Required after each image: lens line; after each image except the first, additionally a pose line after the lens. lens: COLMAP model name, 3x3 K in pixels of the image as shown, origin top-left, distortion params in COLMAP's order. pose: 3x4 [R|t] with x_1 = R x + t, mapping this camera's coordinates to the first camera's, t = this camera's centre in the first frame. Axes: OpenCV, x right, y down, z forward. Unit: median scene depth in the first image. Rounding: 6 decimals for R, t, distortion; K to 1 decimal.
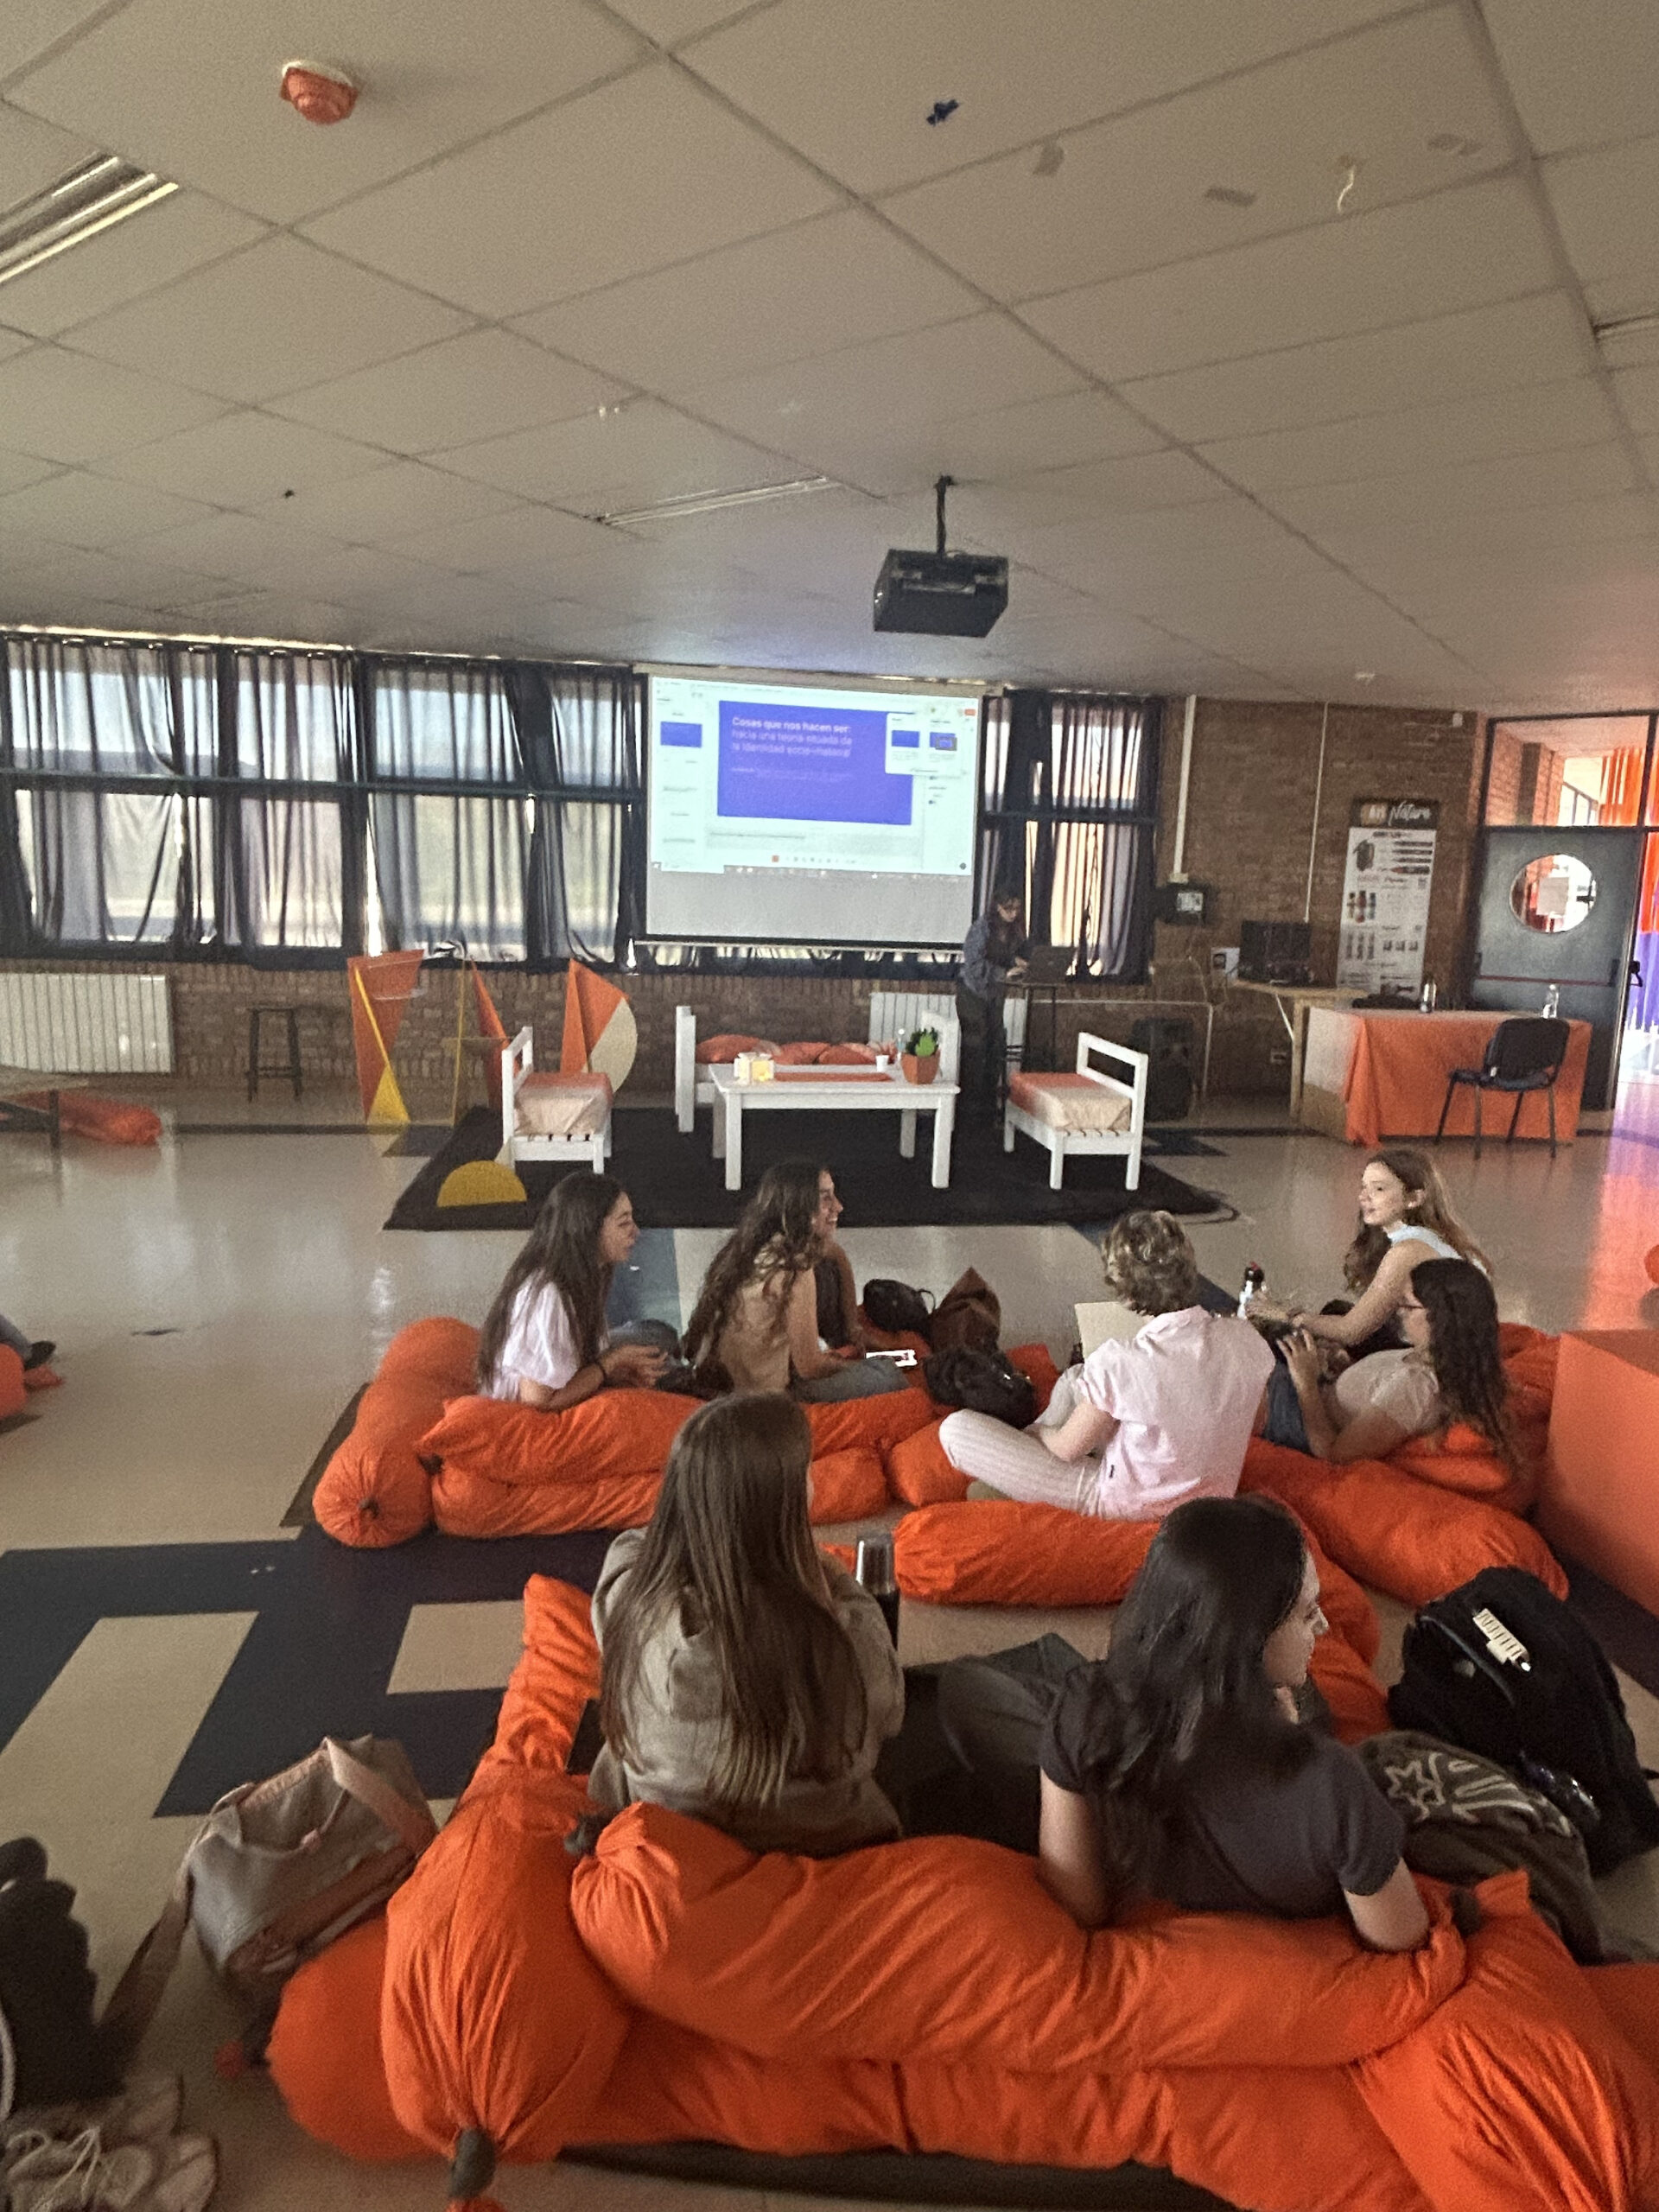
lens RADIAL K [[1259.6, 0, 836.4], [0, 1259.6, 1108.3], [0, 0, 1]] dist [-0.009674, 0.008437]
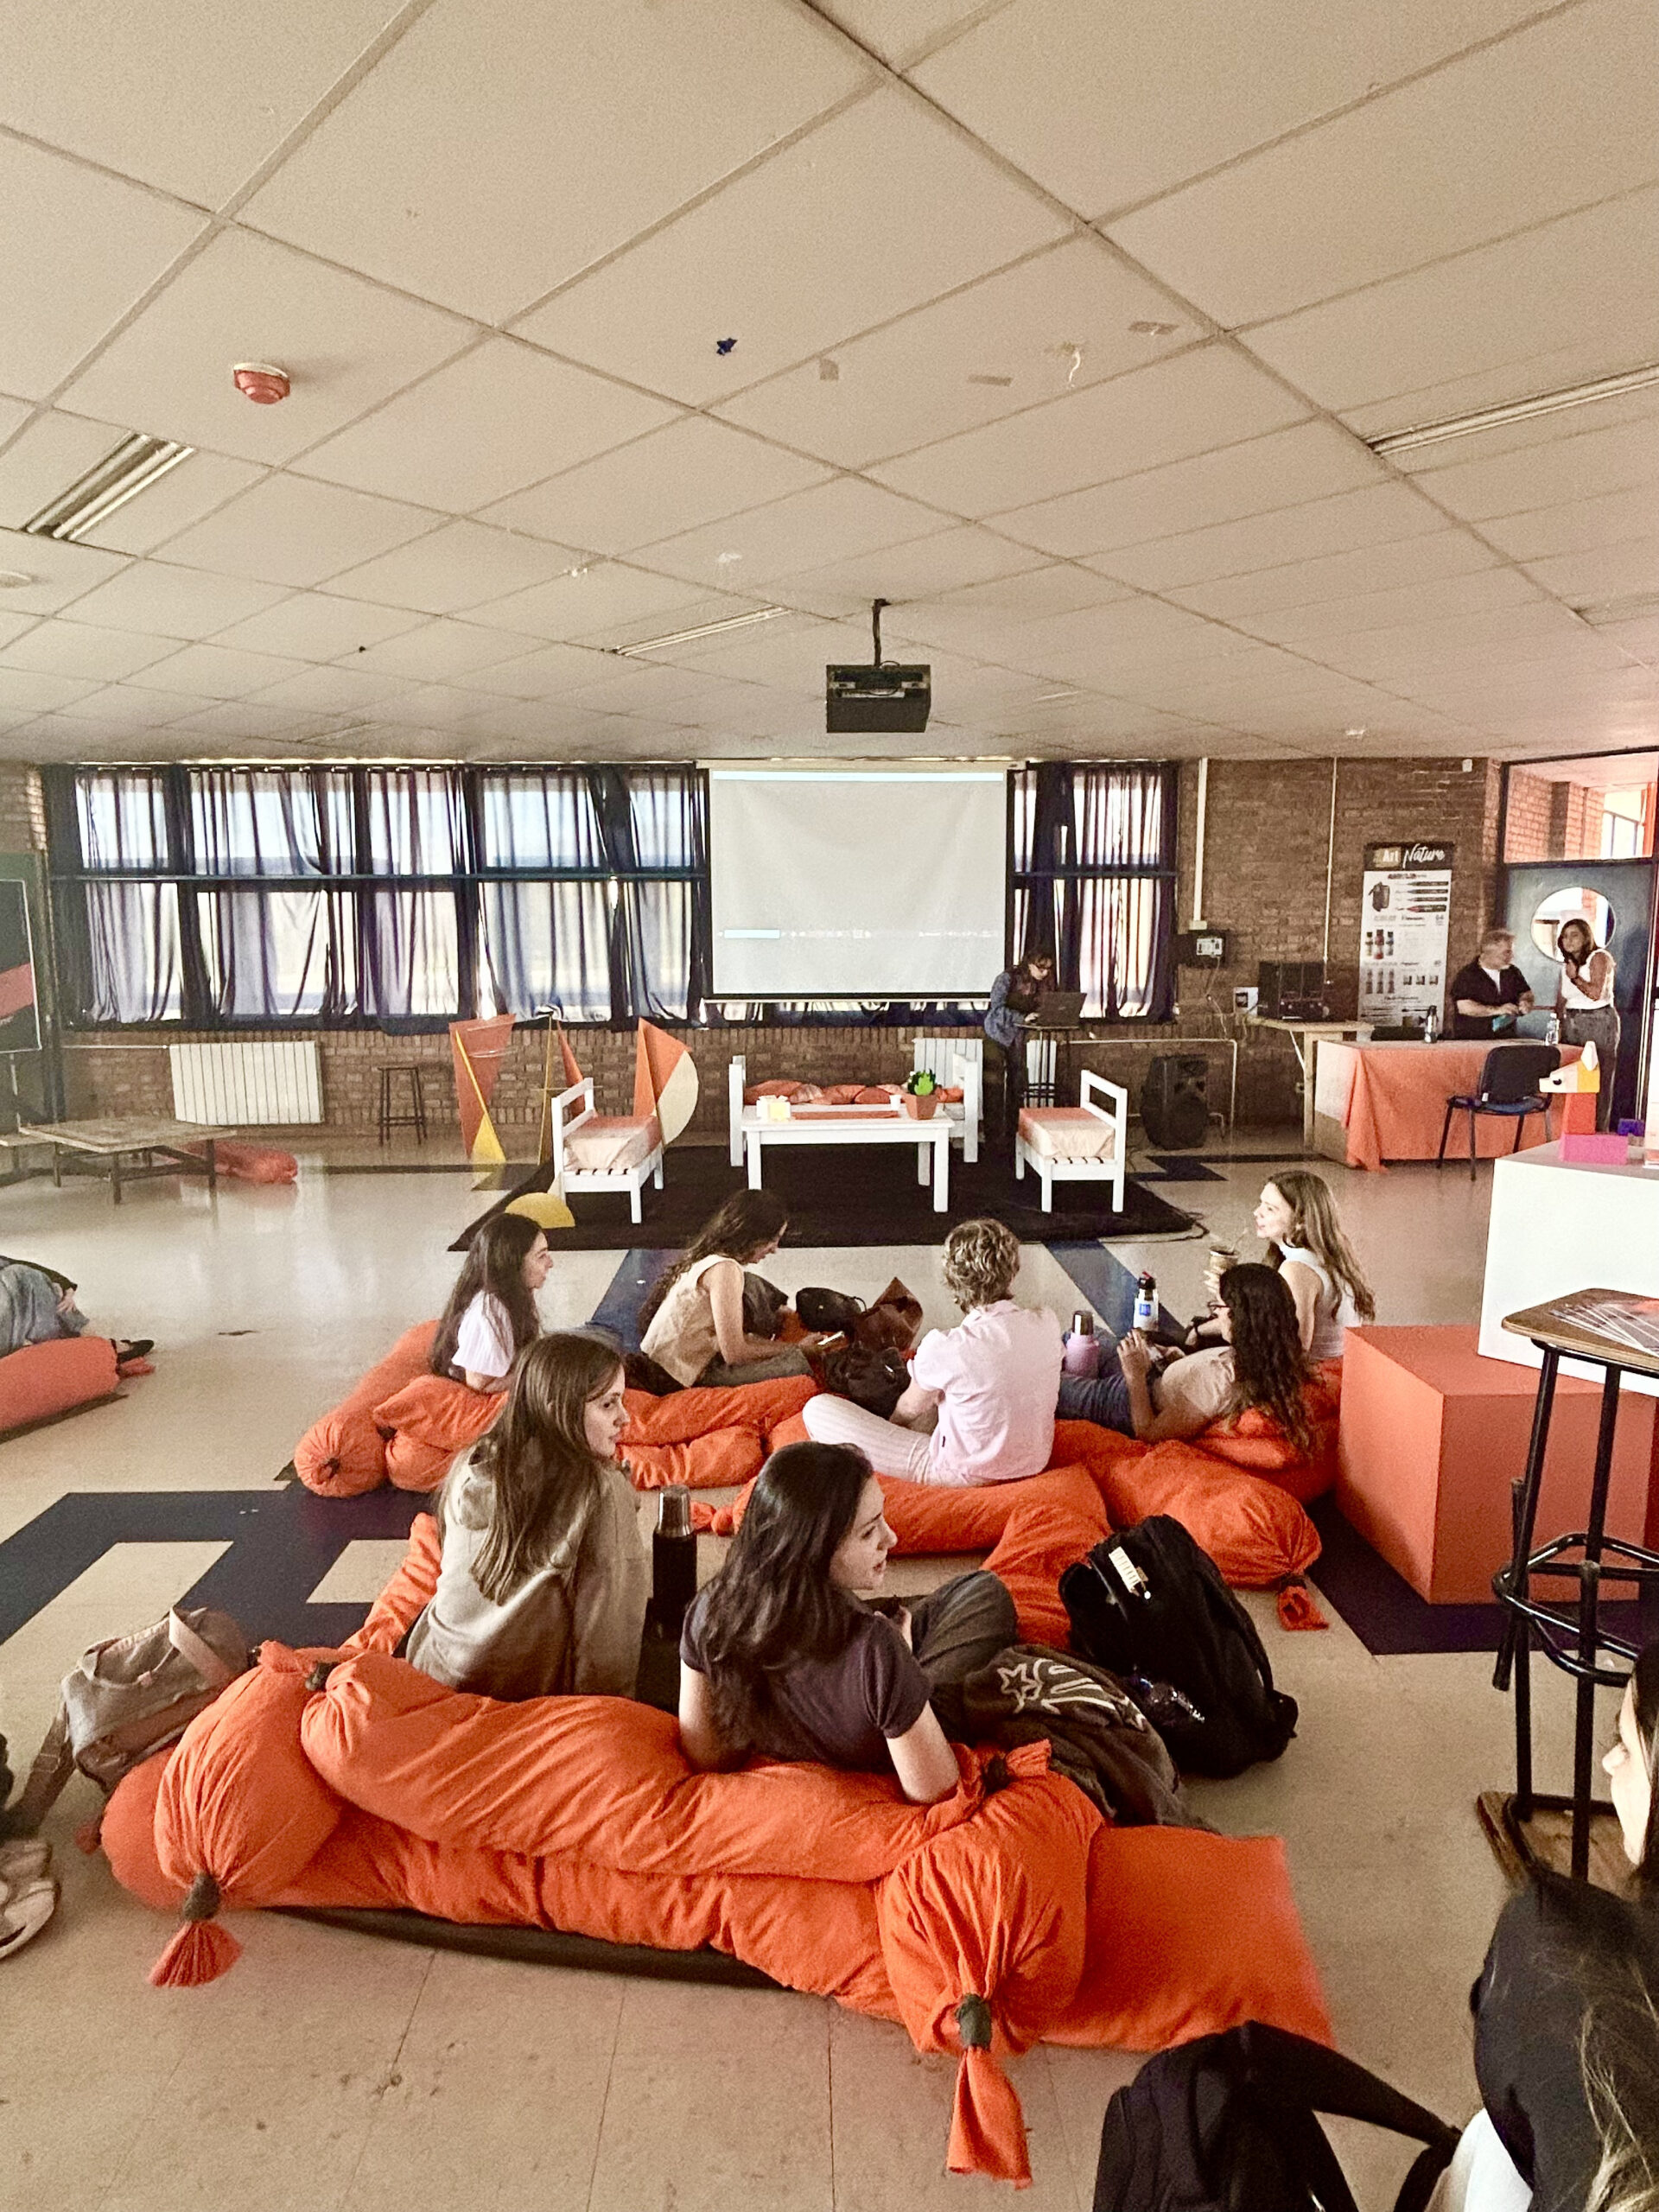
lens RADIAL K [[1167.7, 0, 833.2], [0, 1167.7, 1107.2], [0, 0, 1]] dist [-0.000882, 0.000910]
pose [[0.992140, -0.021837, -0.123210, 0.128969], [0.017724, 0.999251, -0.034386, 0.004197], [0.123868, 0.031932, 0.991785, -0.049937]]
